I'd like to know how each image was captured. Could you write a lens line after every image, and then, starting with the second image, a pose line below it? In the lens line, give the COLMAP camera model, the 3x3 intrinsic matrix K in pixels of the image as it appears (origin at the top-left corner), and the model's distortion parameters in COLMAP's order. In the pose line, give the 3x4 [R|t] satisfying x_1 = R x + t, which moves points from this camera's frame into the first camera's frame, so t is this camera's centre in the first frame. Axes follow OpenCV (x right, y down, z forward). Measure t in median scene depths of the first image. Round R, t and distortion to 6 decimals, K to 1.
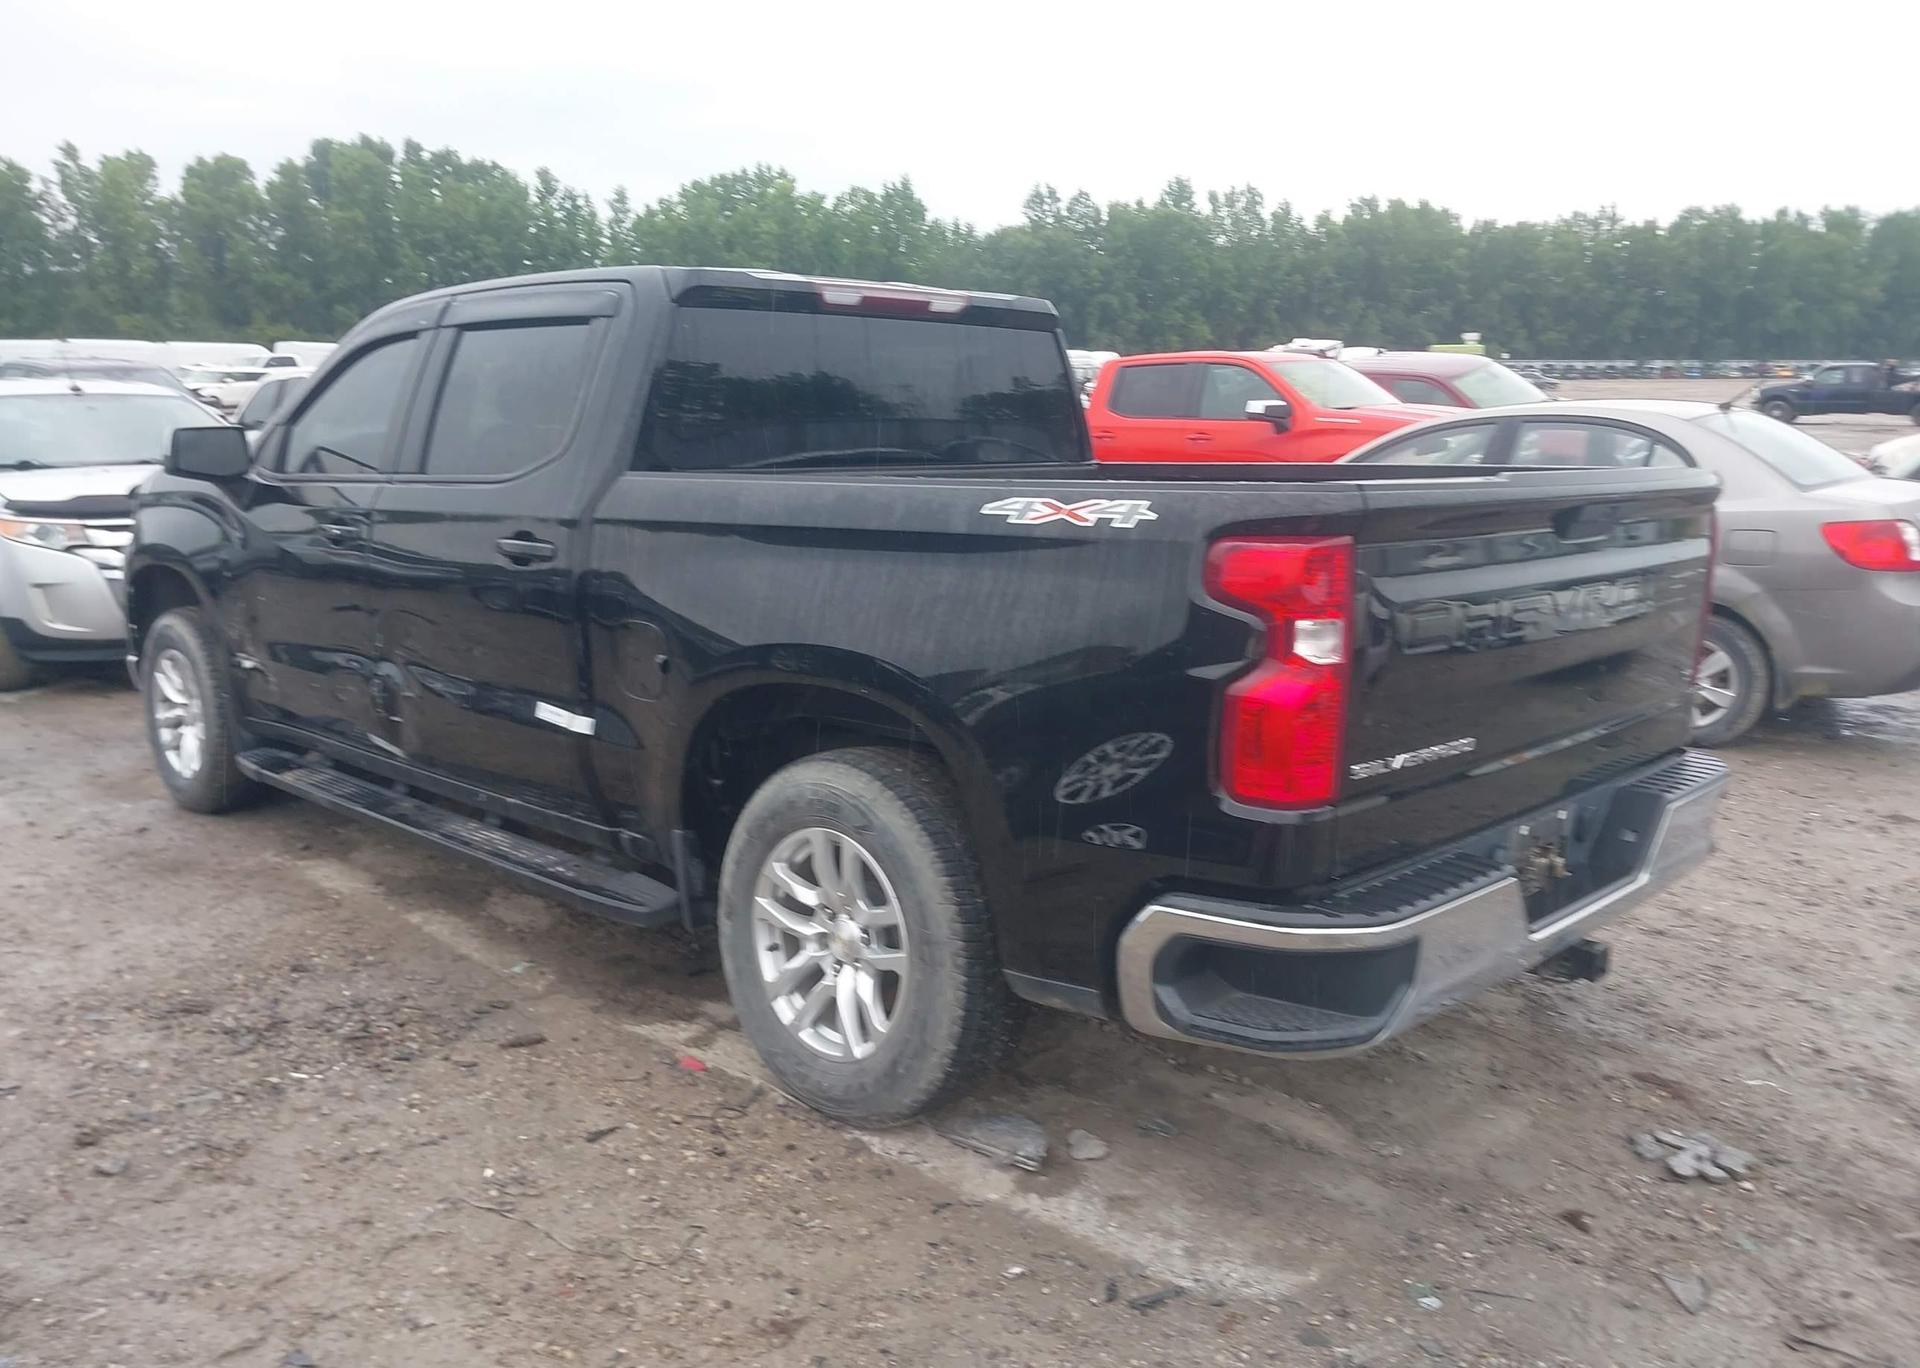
lens RADIAL K [[1497.3, 0, 960.0], [0, 1497.3, 684.0], [0, 0, 1]] dist [0.022383, -0.015174]
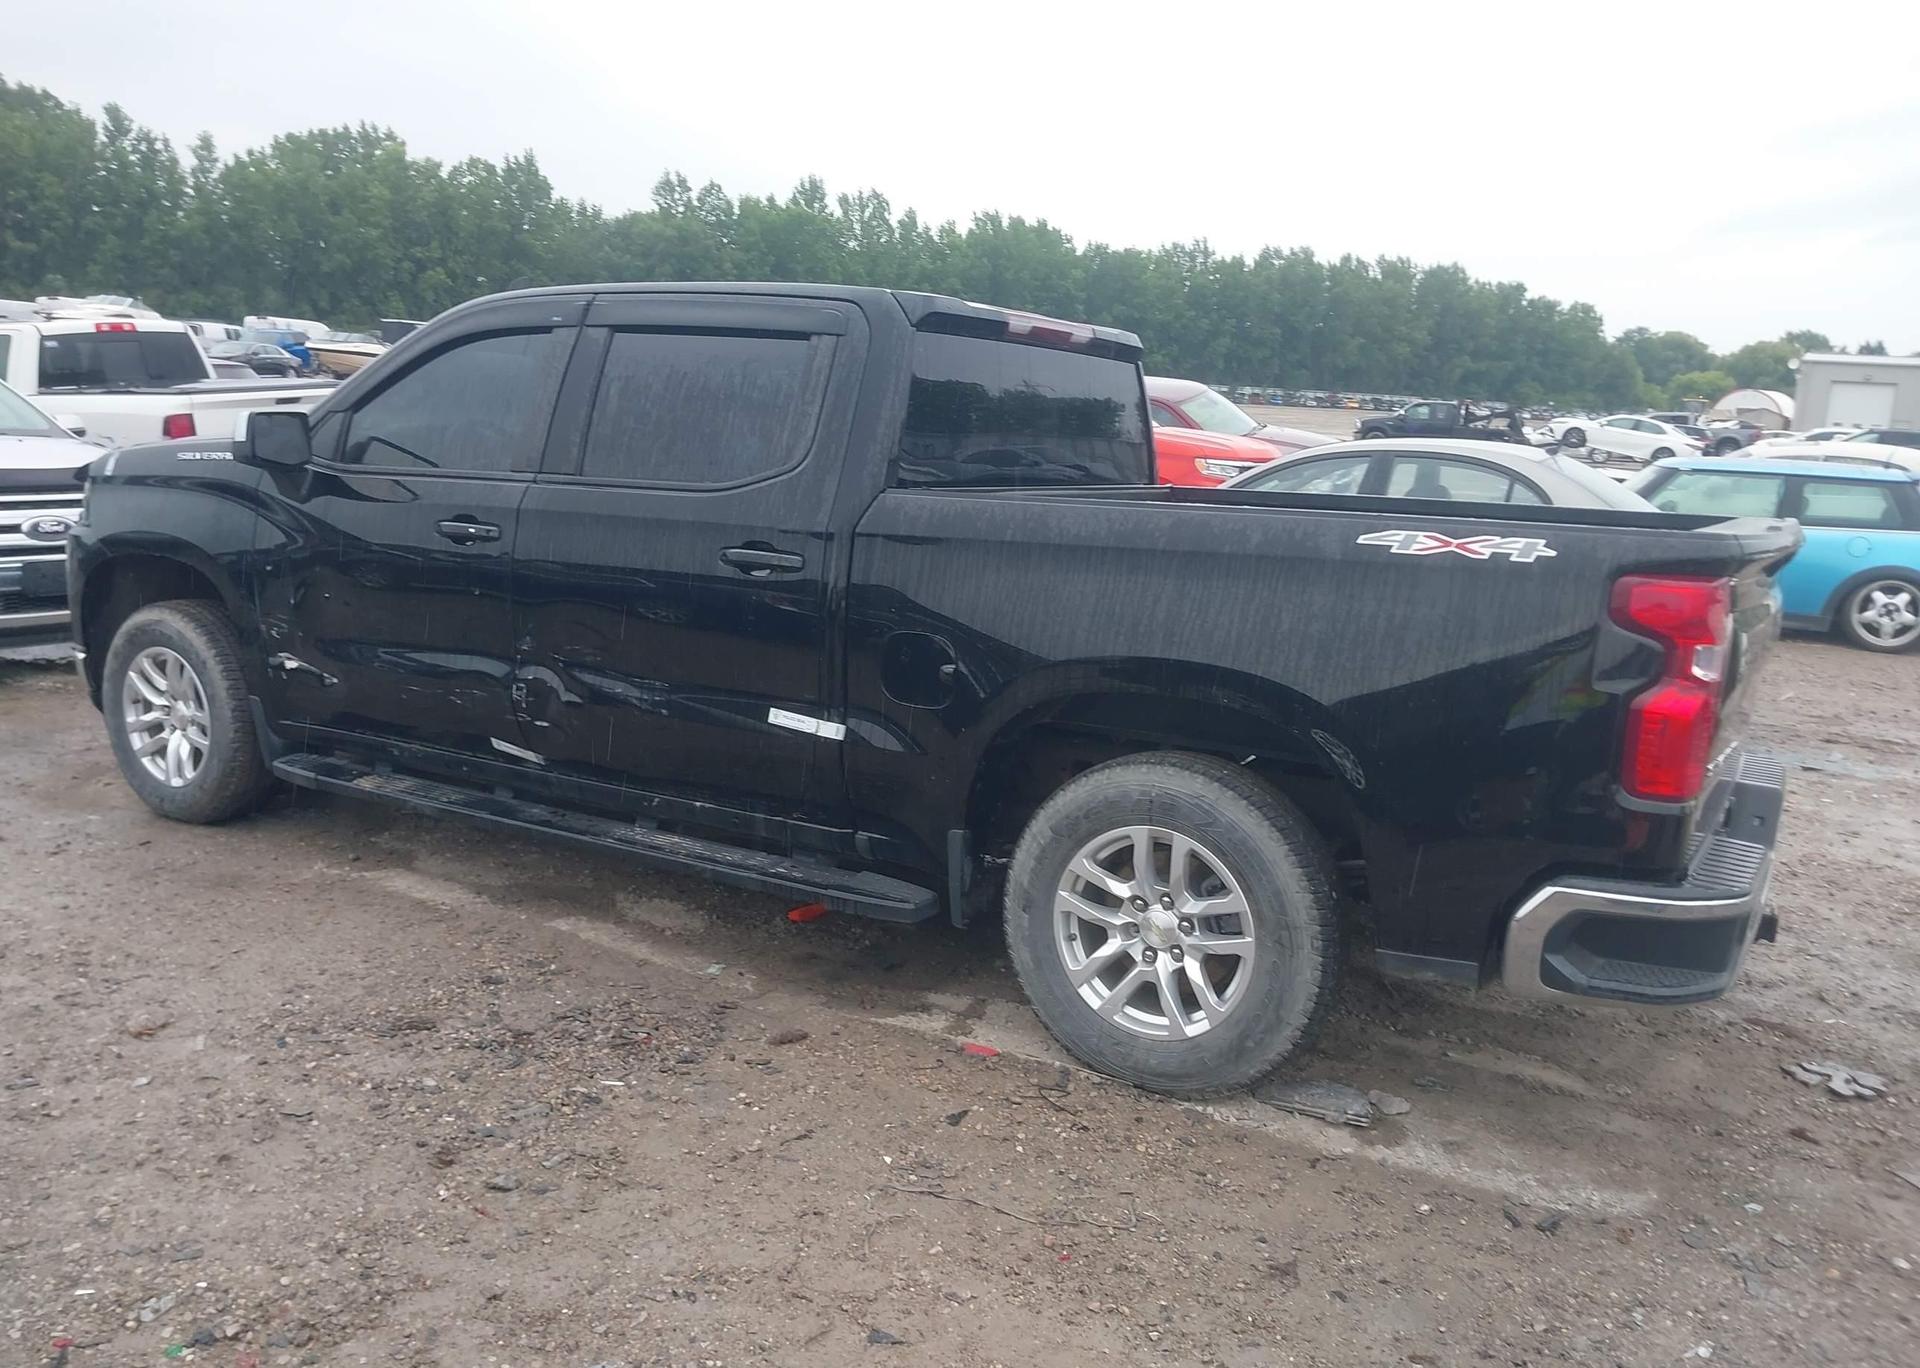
lens RADIAL K [[1504.5, 0, 960.0], [0, 1504.5, 684.0], [0, 0, 1]] dist [0.032568, -0.032801]
pose [[0.970260, 0.006124, 0.241986, -0.482913], [-0.006156, 0.999981, -0.000623, -0.004982], [-0.241985, -0.000886, 0.970280, -0.026068]]
